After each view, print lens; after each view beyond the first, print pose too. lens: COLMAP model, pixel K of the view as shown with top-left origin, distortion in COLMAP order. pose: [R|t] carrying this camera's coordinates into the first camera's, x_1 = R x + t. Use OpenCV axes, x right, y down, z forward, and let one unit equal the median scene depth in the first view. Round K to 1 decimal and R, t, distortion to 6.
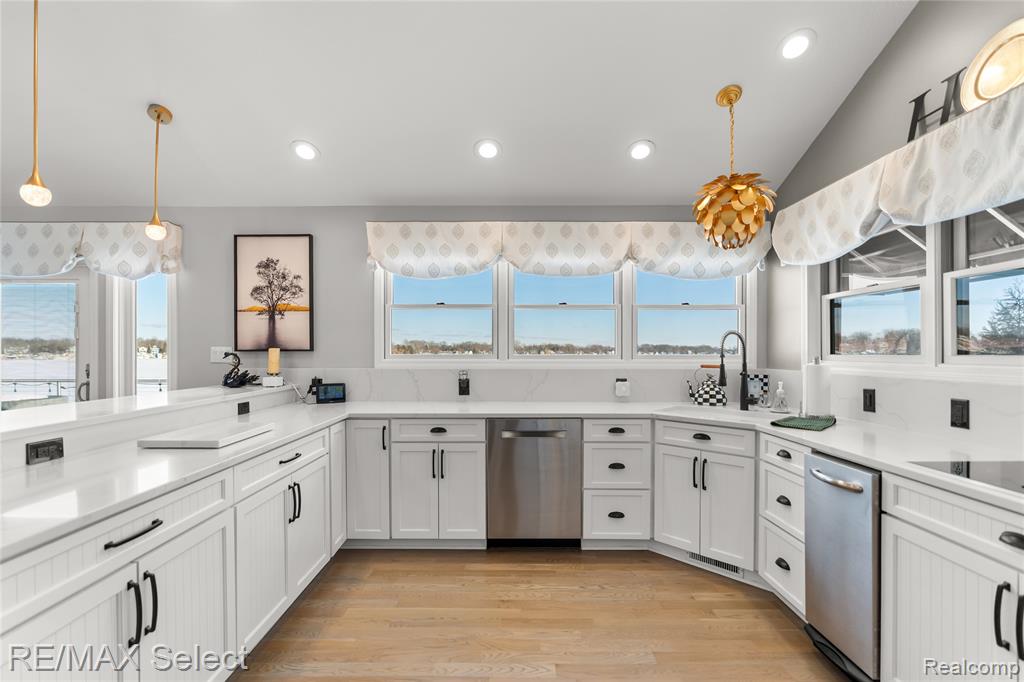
lens RADIAL K [[460.9, 0, 509.0], [0, 460.9, 350.0], [0, 0, 1]] dist [-0.014543, 0.002156]
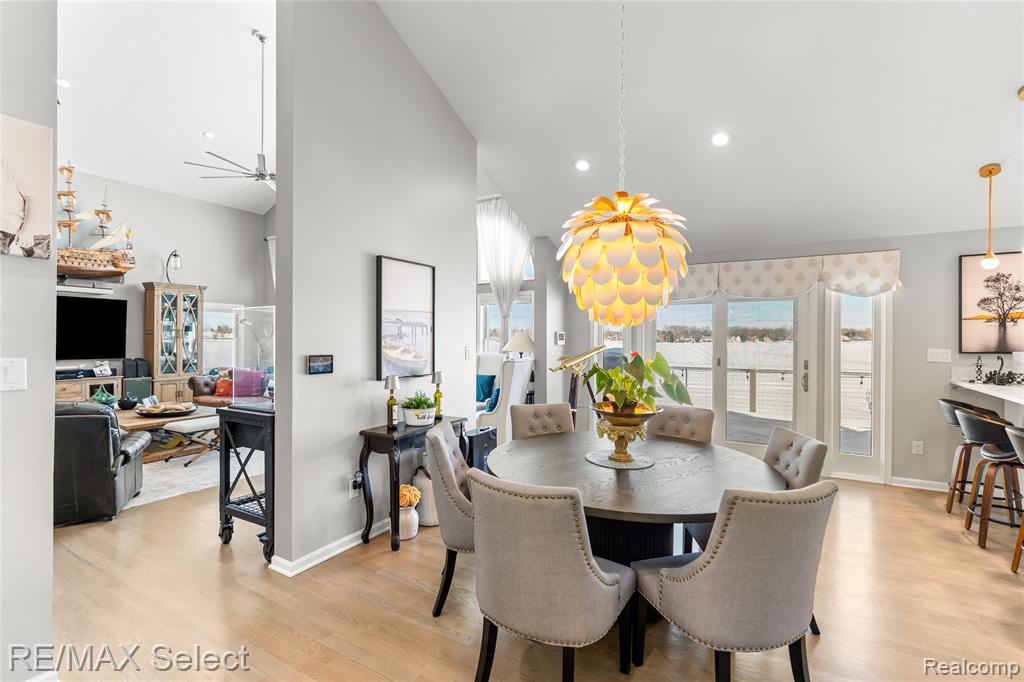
lens RADIAL K [[460.9, 0, 510.6], [0, 460.9, 335.8], [0, 0, 1]] dist [-0.014543, 0.002156]
pose [[0.857637, -0.000143, -0.514255, -0.990501], [0.000353, 1.000000, 0.000311, -0.043060], [0.514255, -0.000449, 0.857637, -0.616780]]
